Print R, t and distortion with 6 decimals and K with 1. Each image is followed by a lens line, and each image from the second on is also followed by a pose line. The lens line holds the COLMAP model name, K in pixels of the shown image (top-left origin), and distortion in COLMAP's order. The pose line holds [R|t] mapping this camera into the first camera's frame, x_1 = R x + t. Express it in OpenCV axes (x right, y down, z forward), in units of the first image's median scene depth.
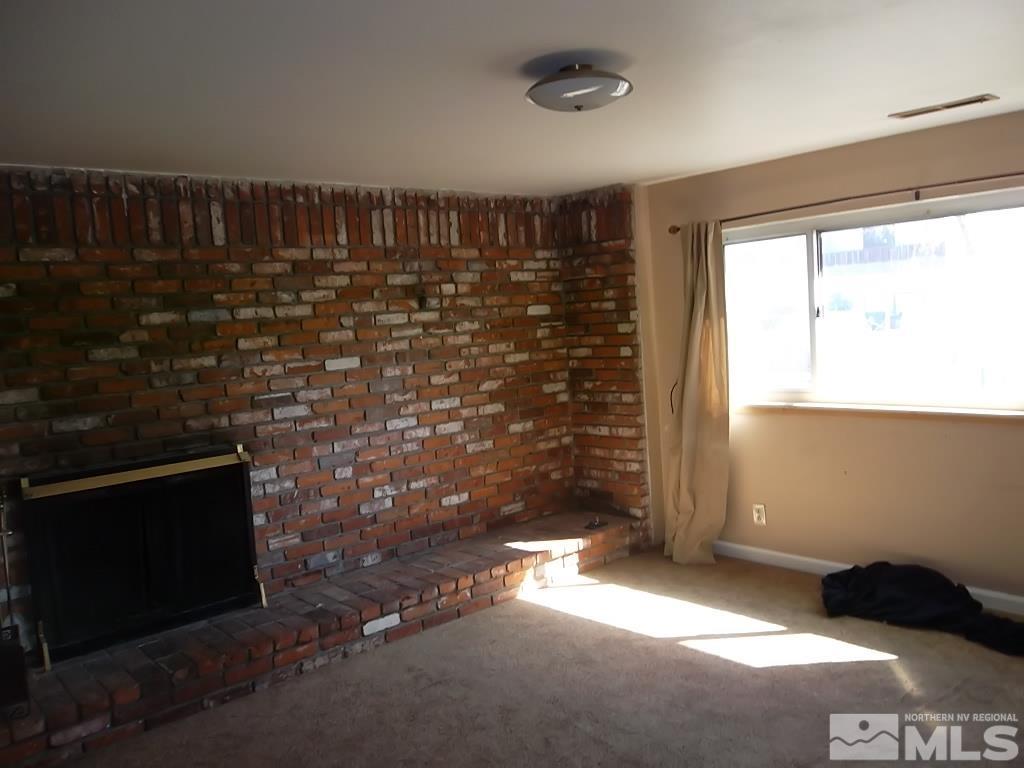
lens RADIAL K [[838.6, 0, 516.3], [0, 838.6, 391.2], [0, 0, 1]] dist [-0.014339, 0.036589]
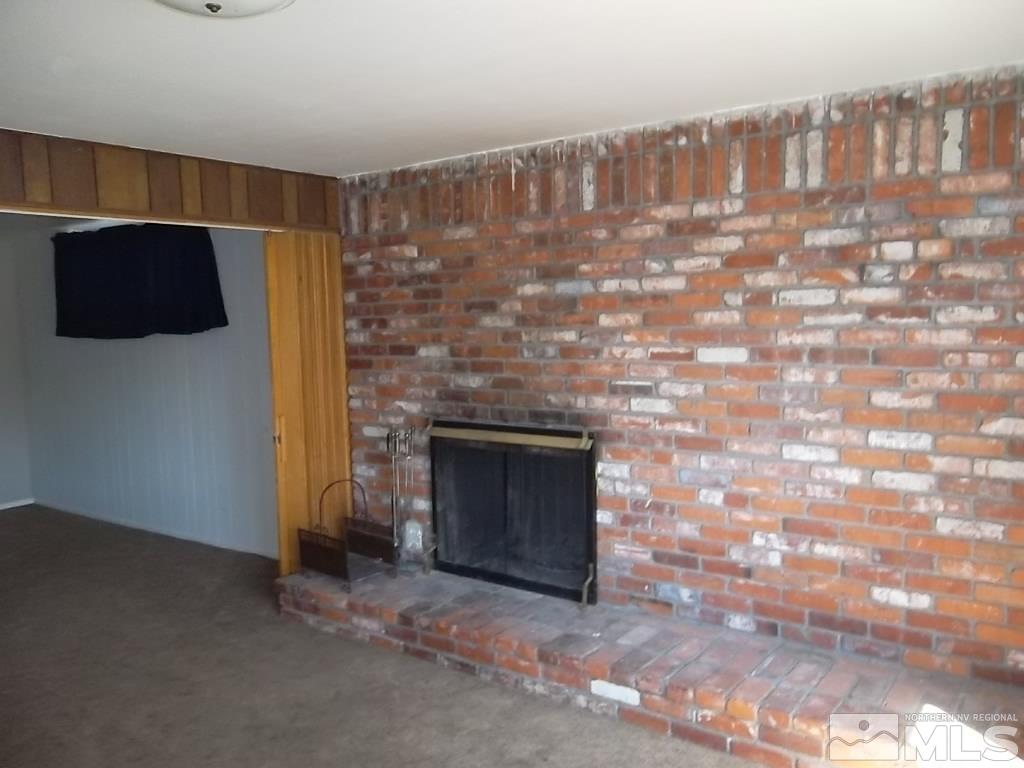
lens RADIAL K [[838.6, 0, 516.9], [0, 838.6, 382.7], [0, 0, 1]] dist [-0.014339, 0.036589]
pose [[0.212617, 0.151903, -0.965256, 0.488998], [-0.075022, 0.987464, 0.138873, -0.100657], [0.974251, 0.042889, 0.221348, 0.667847]]
